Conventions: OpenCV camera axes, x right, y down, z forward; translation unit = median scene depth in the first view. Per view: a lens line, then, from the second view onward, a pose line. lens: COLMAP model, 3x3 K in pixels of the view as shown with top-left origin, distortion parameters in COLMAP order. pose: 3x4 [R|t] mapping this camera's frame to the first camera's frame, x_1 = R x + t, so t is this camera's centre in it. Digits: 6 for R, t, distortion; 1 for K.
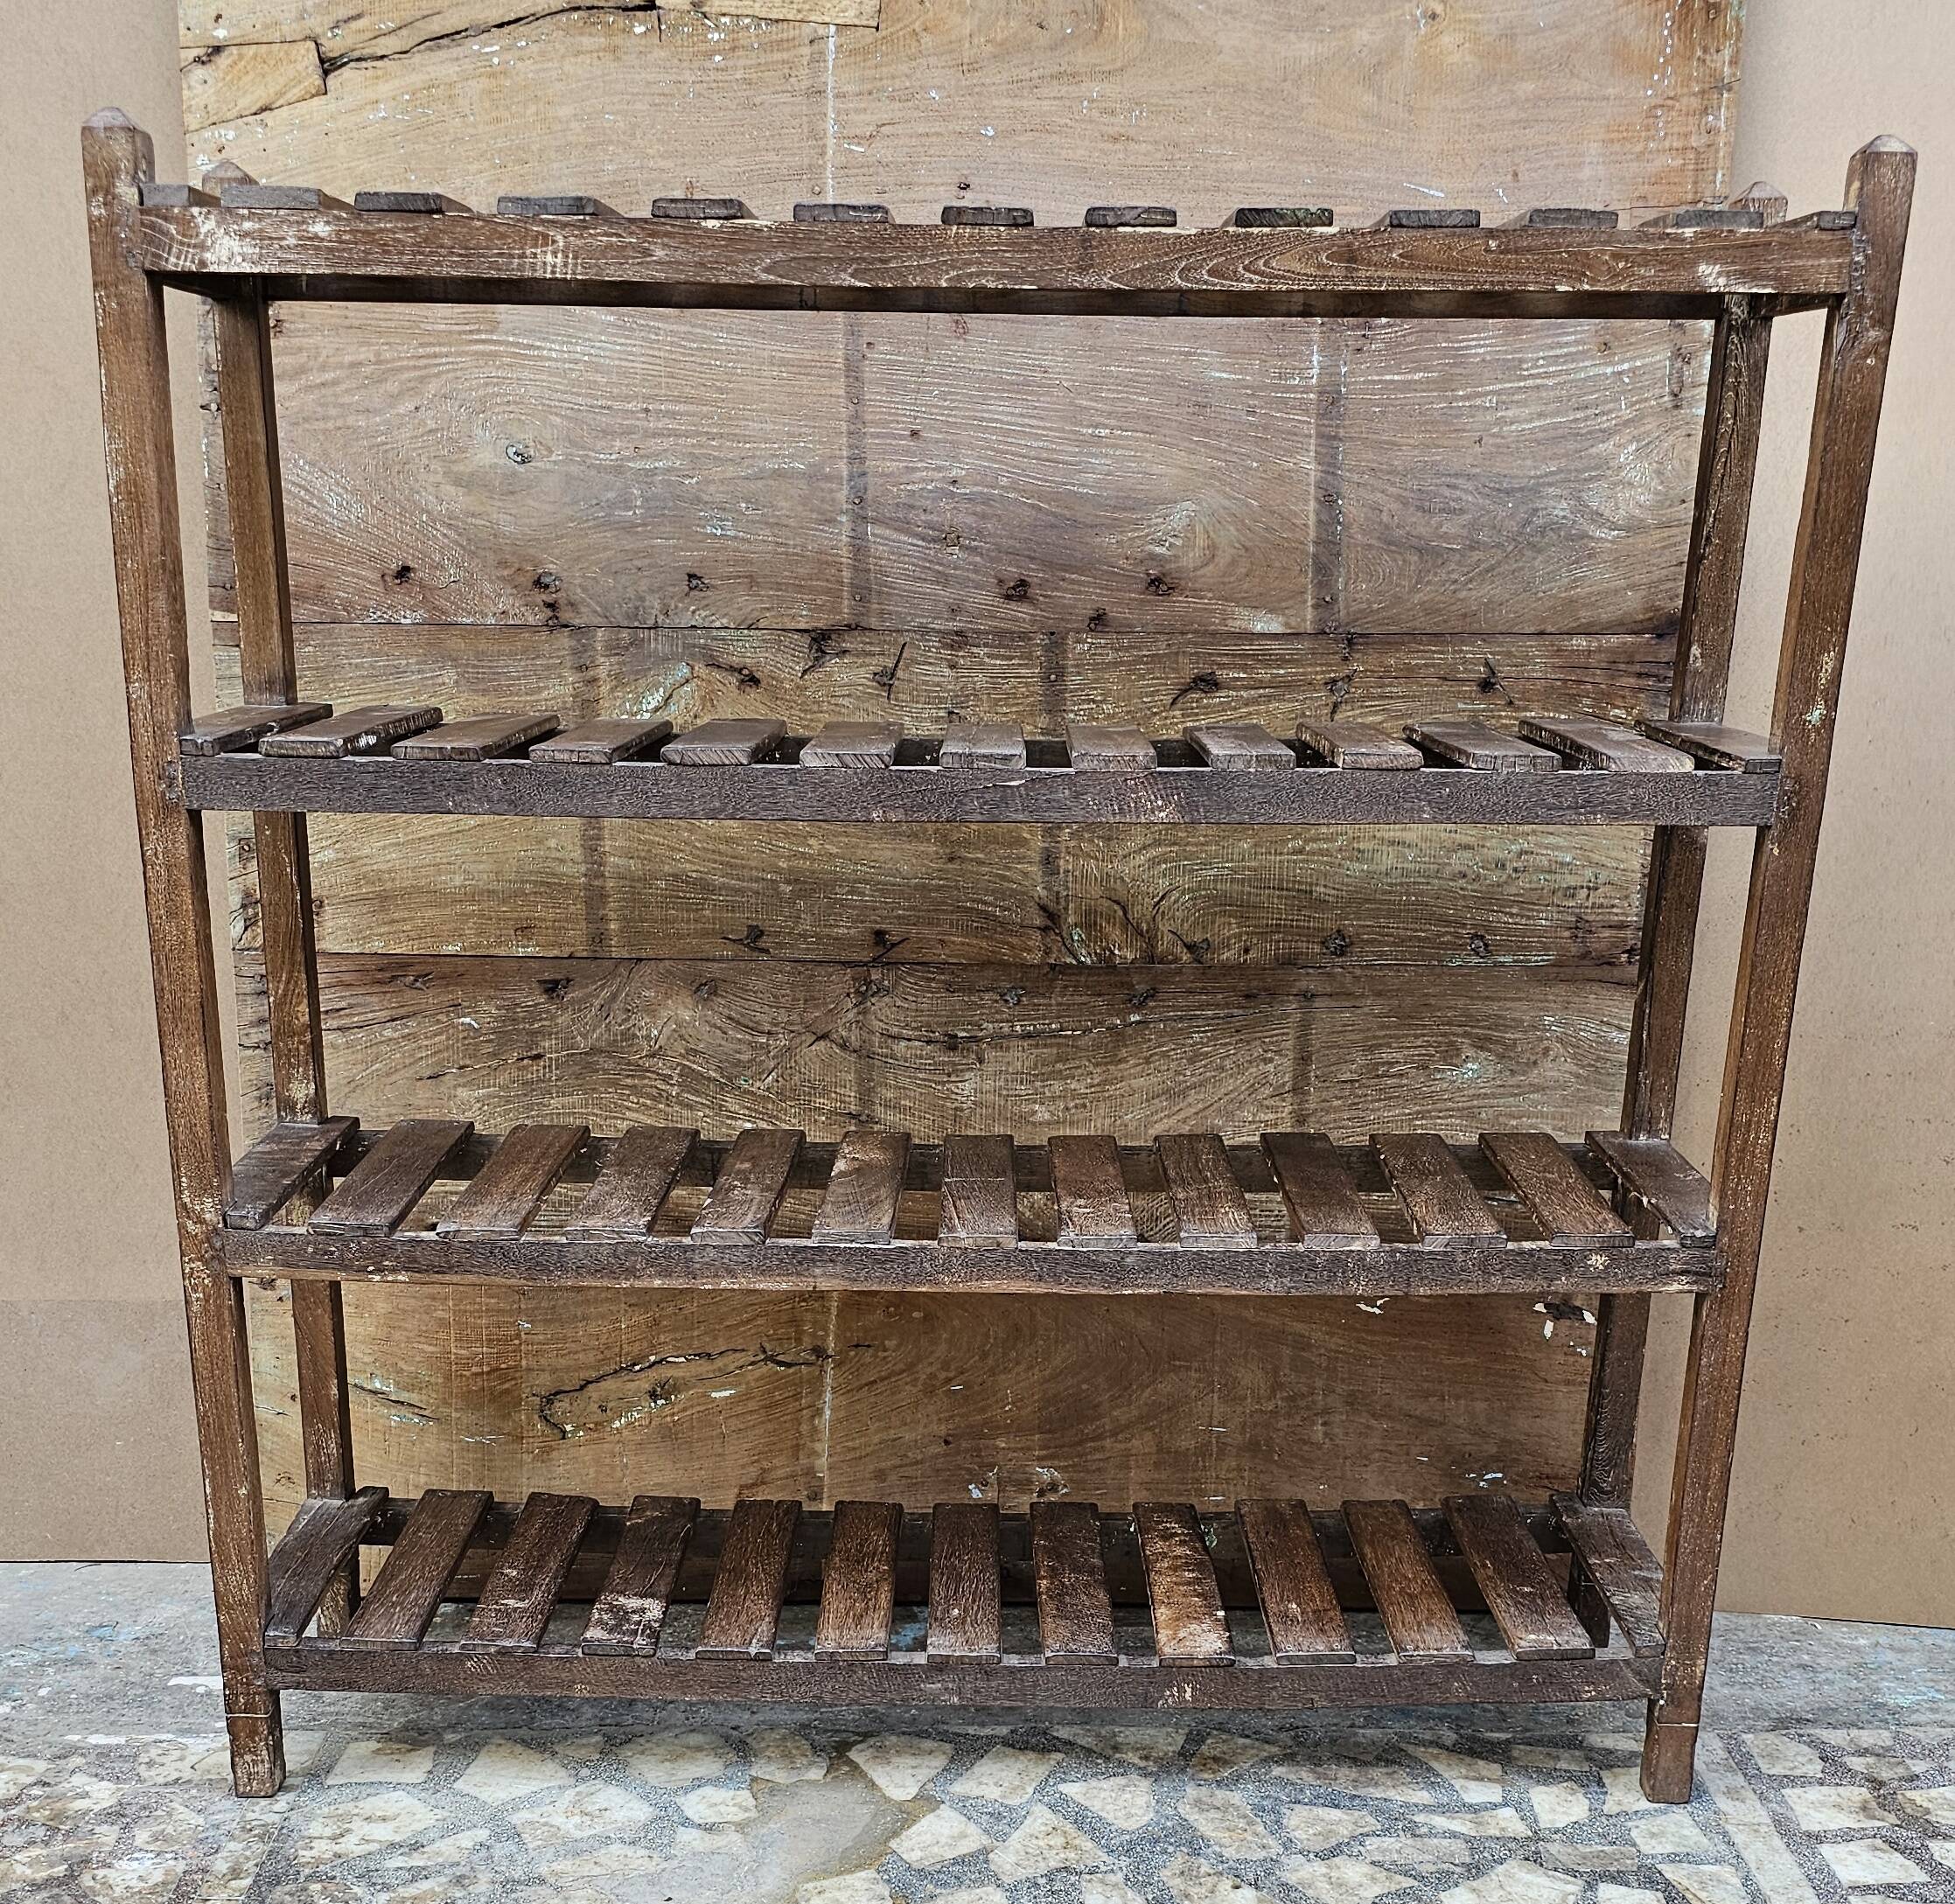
lens RADIAL K [[2373.4, 0, 979.4], [0, 2373.4, 1288.5], [0, 0, 1]] dist [0.036164, 0.000000]
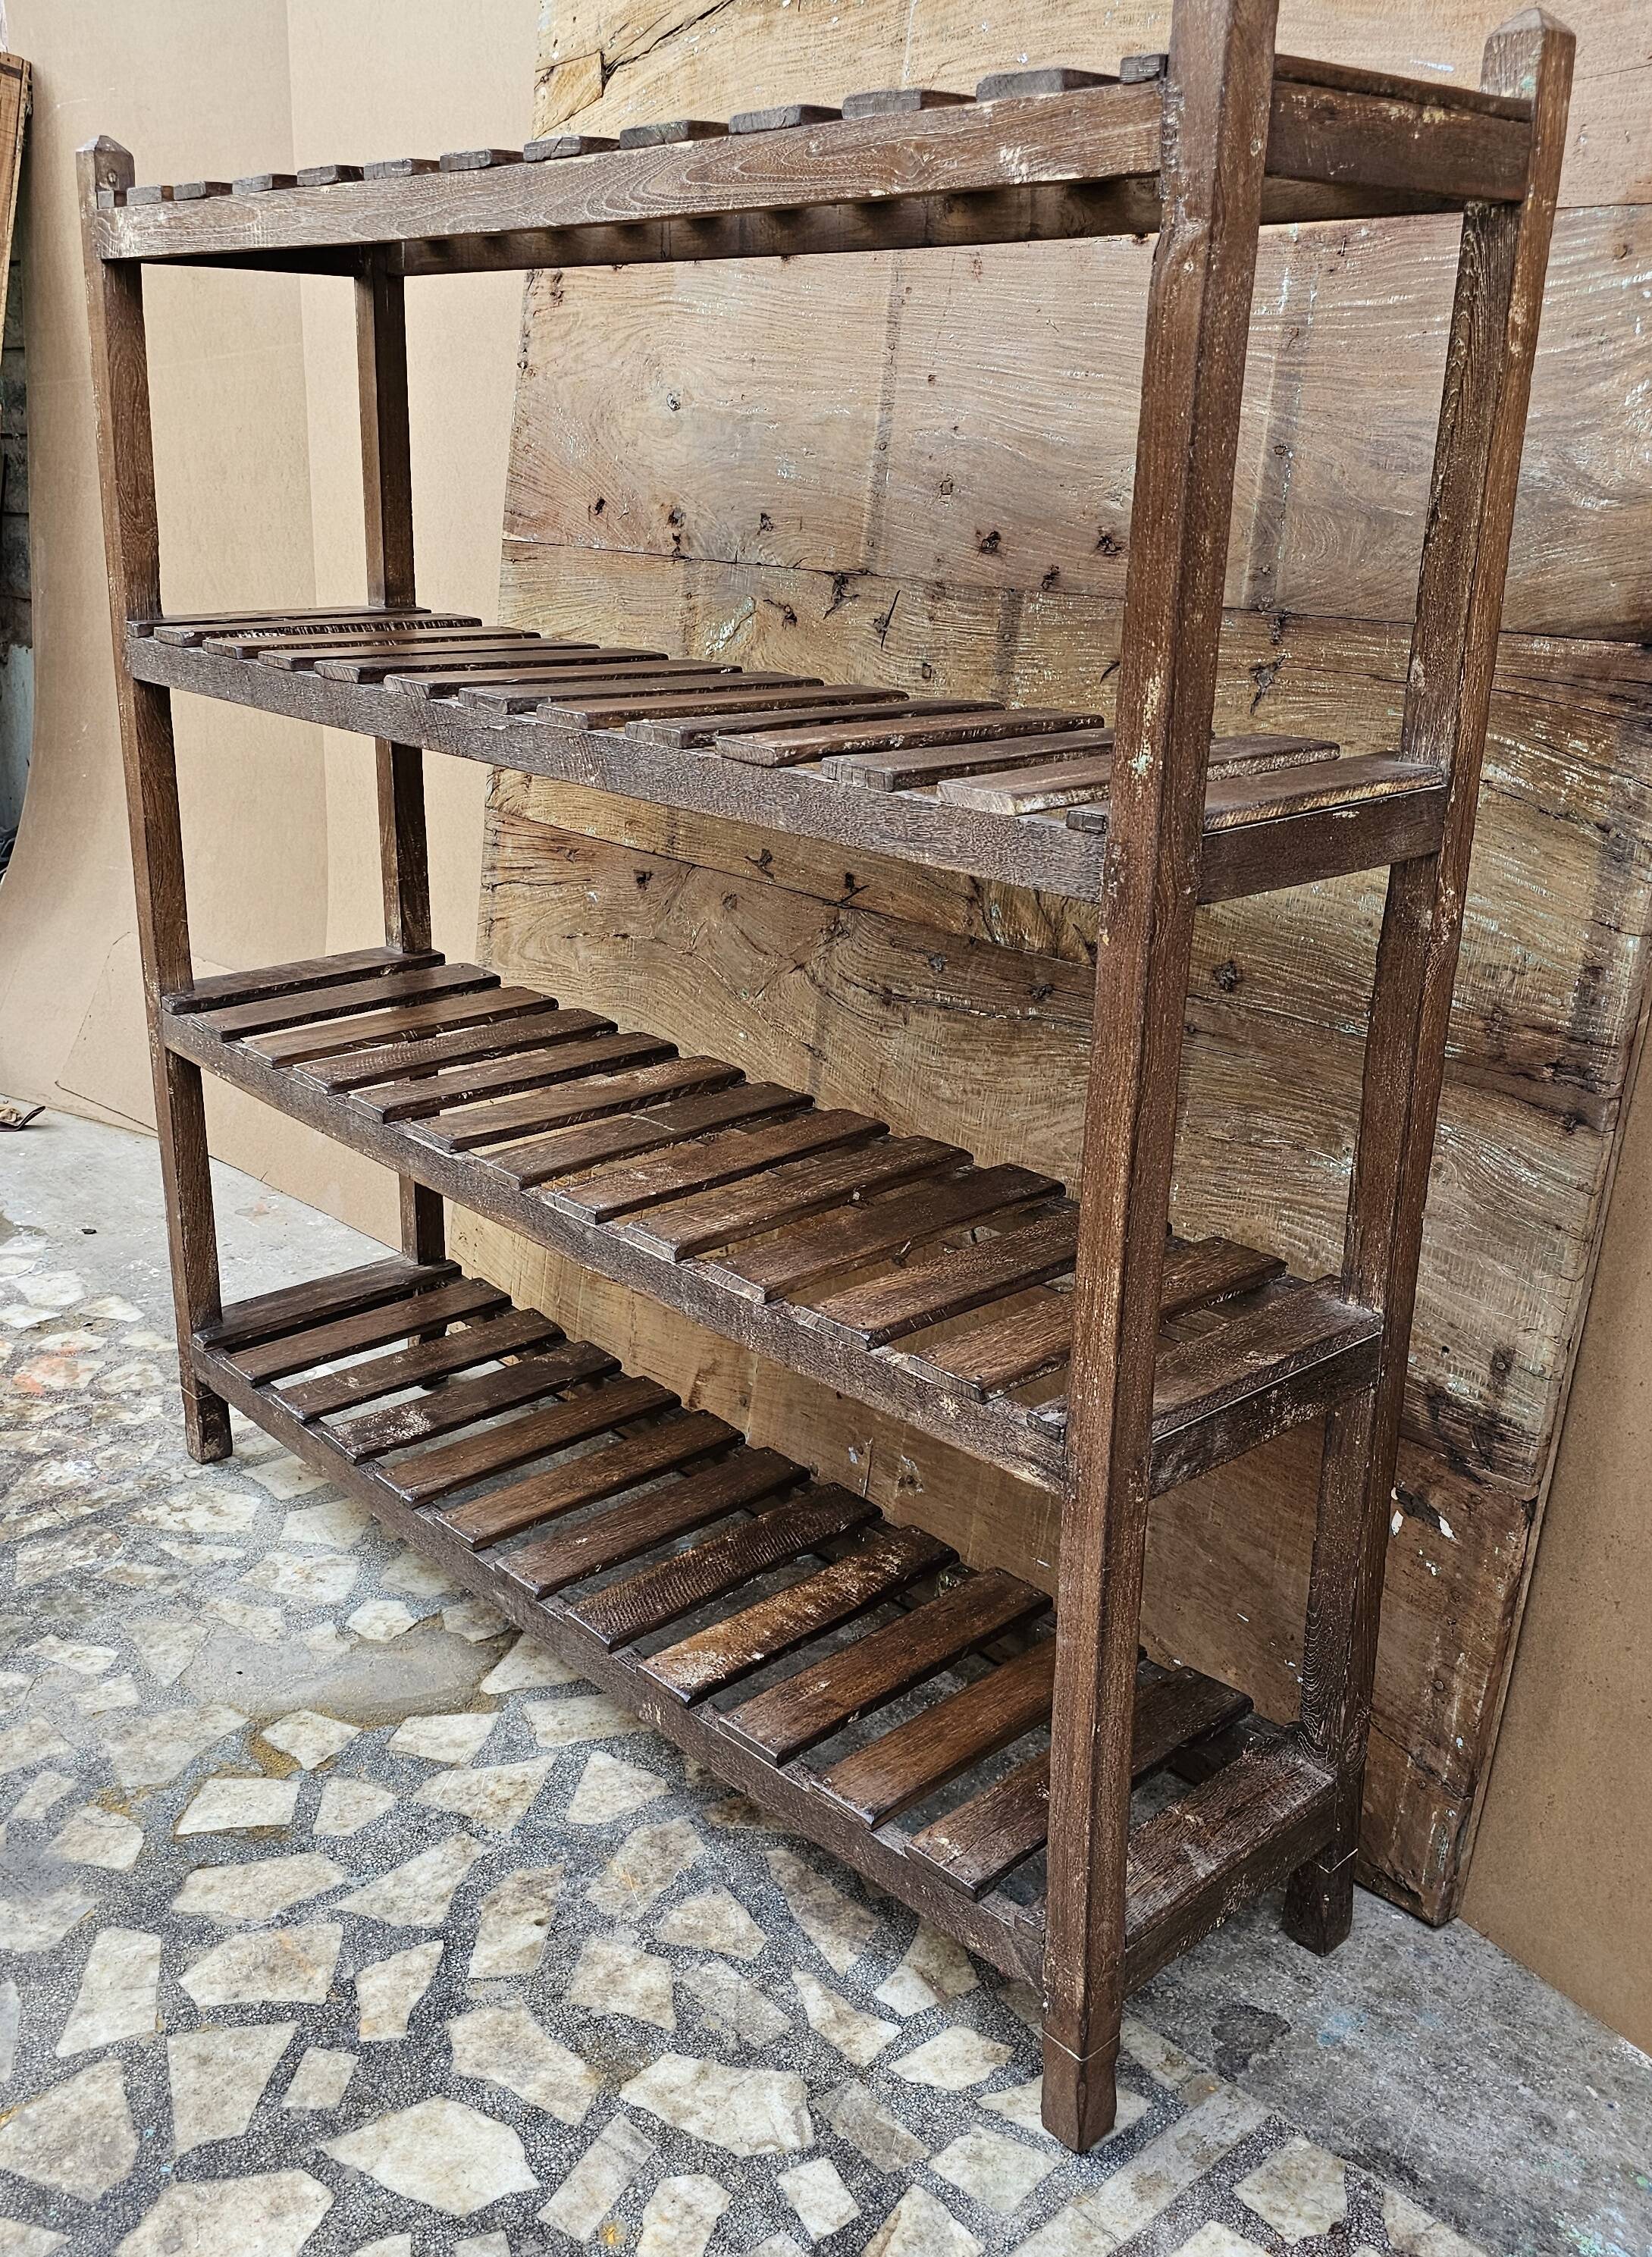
lens RADIAL K [[2050.0, 0, 805.6], [0, 2050.0, 1053.9], [0, 0, 1]] dist [0.050697, -0.029019]
pose [[0.669283, 0.221984, -0.709072, 0.587387], [-0.243339, 0.967182, 0.073105, -0.139975], [0.702030, 0.123617, 0.701337, 0.405194]]
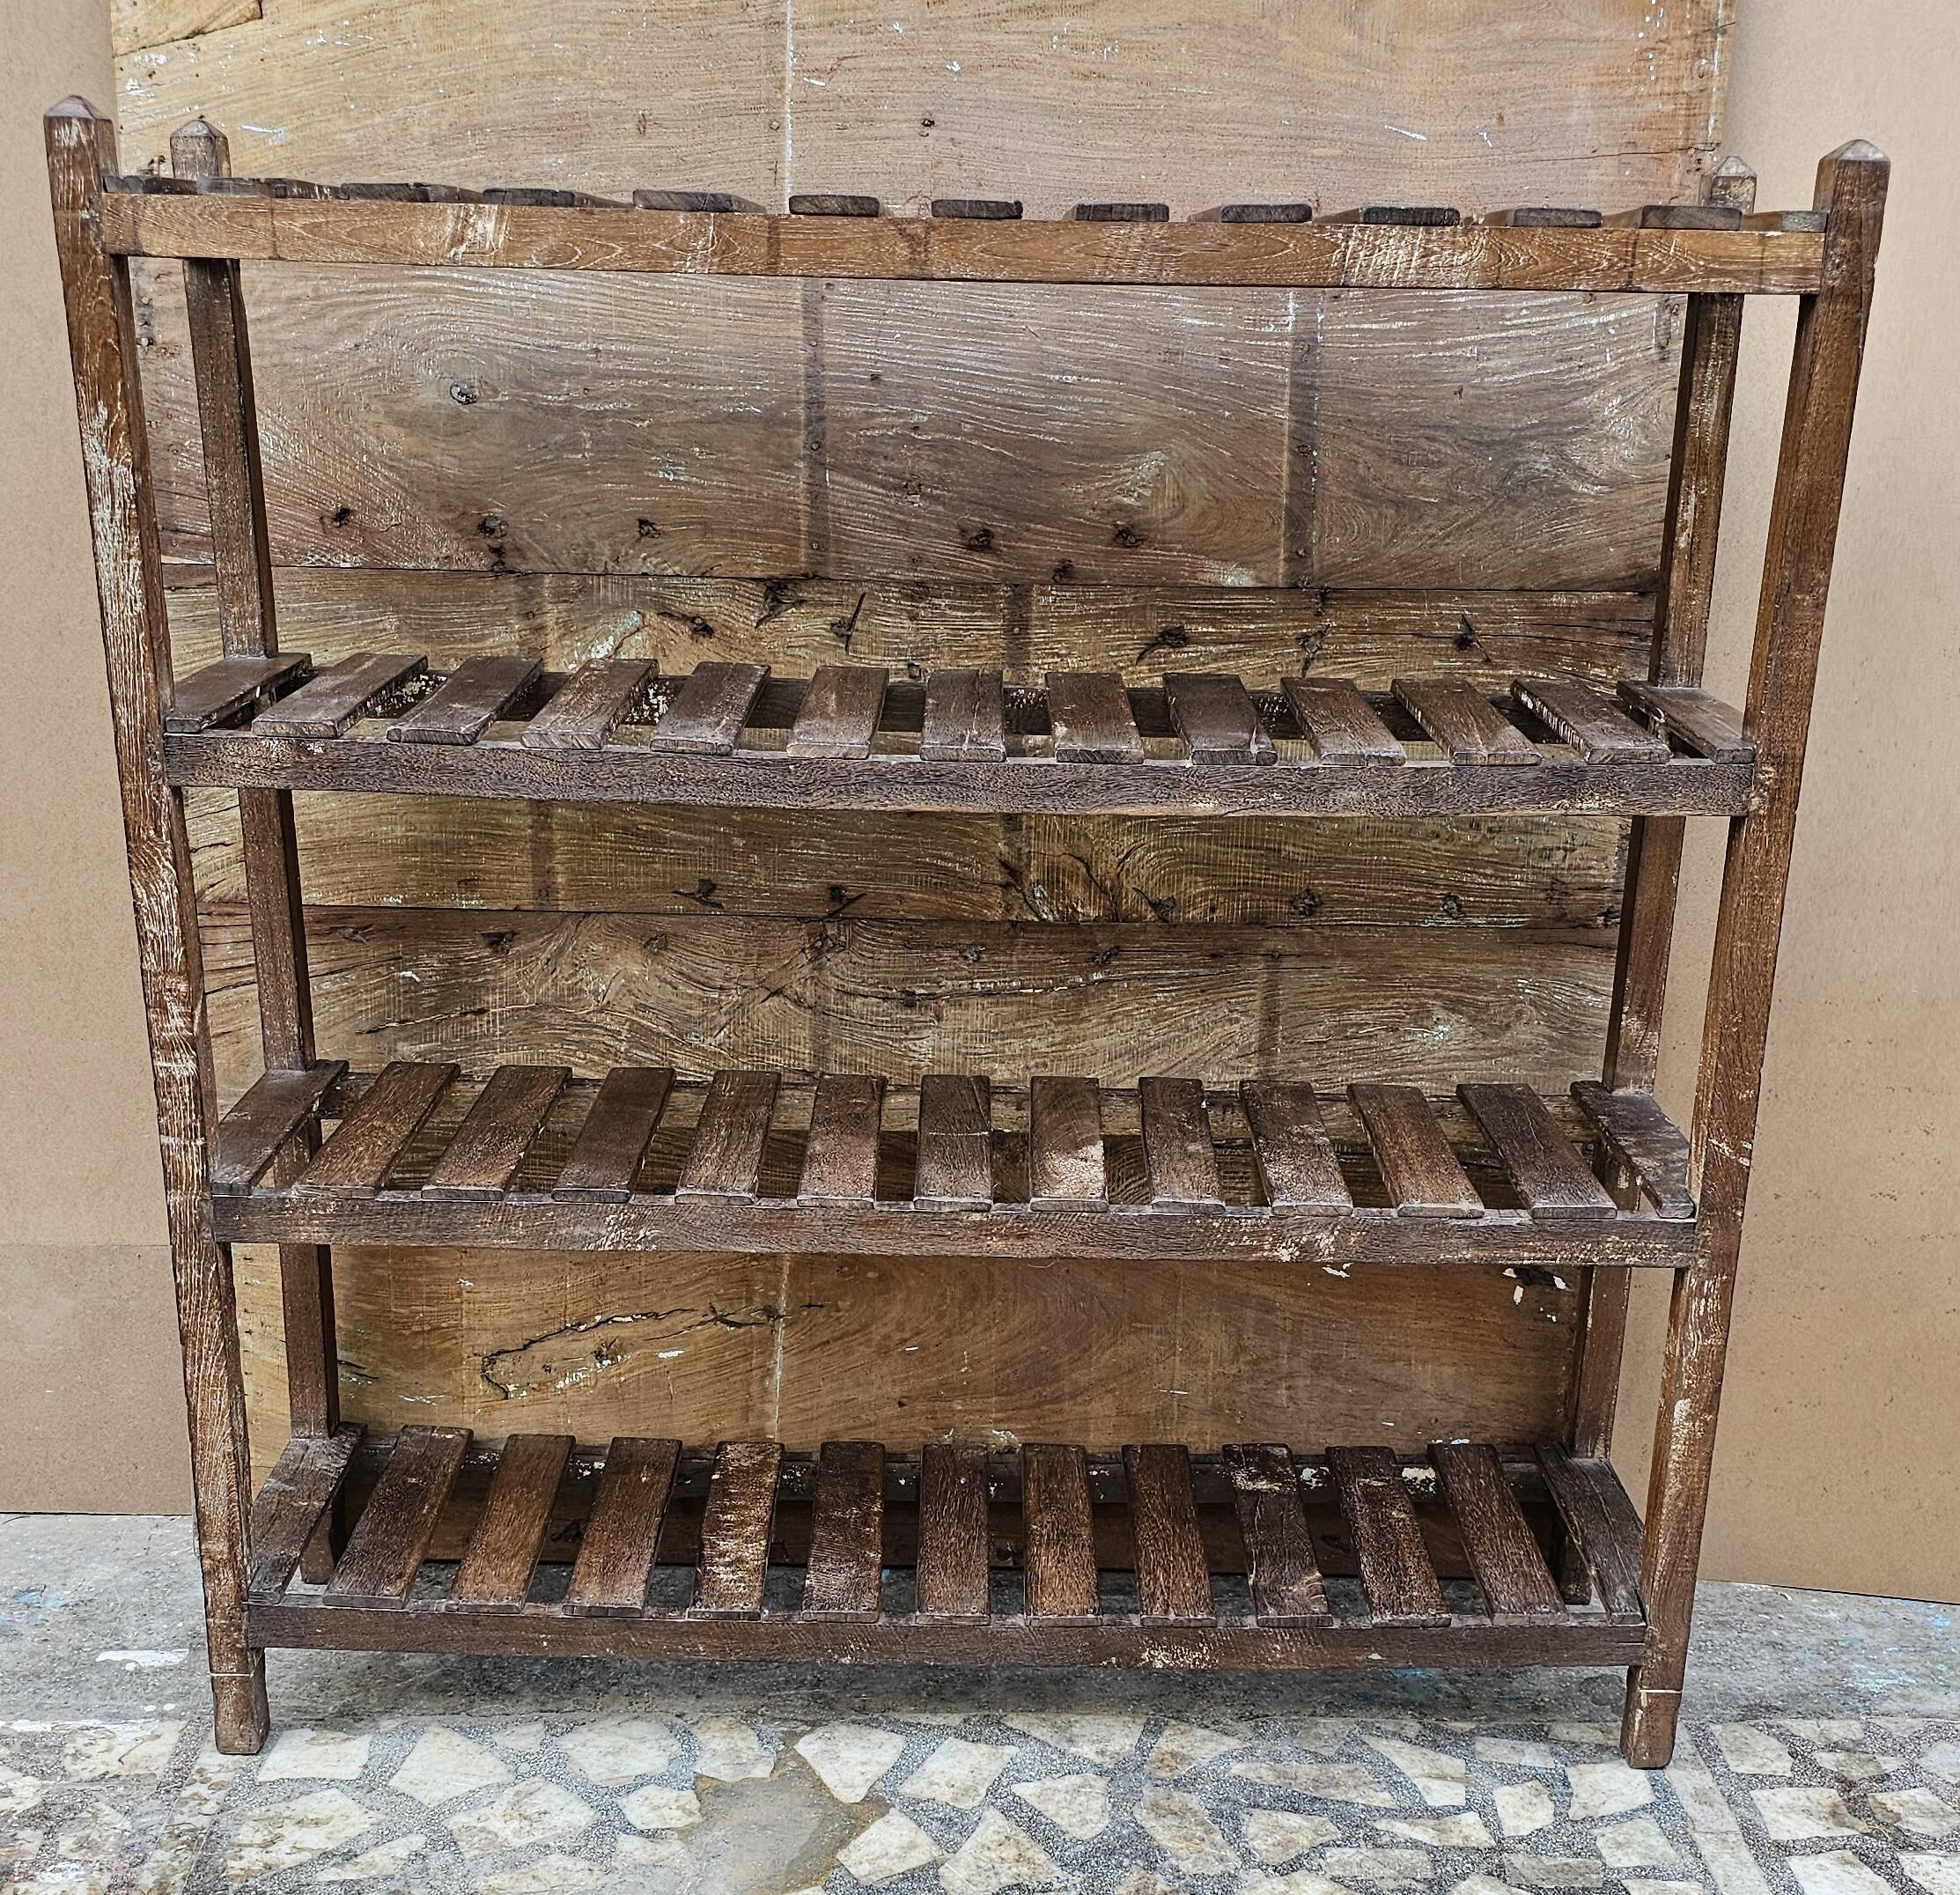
lens RADIAL K [[2372.6, 0, 967.9], [0, 2372.6, 1118.2], [0, 0, 1]] dist [0.041124, 0.000000]
pose [[0.999903, 0.008266, 0.011173, 0.002035], [-0.008539, 0.999662, 0.024553, -0.082465], [-0.010966, -0.024646, 0.999636, 0.029273]]
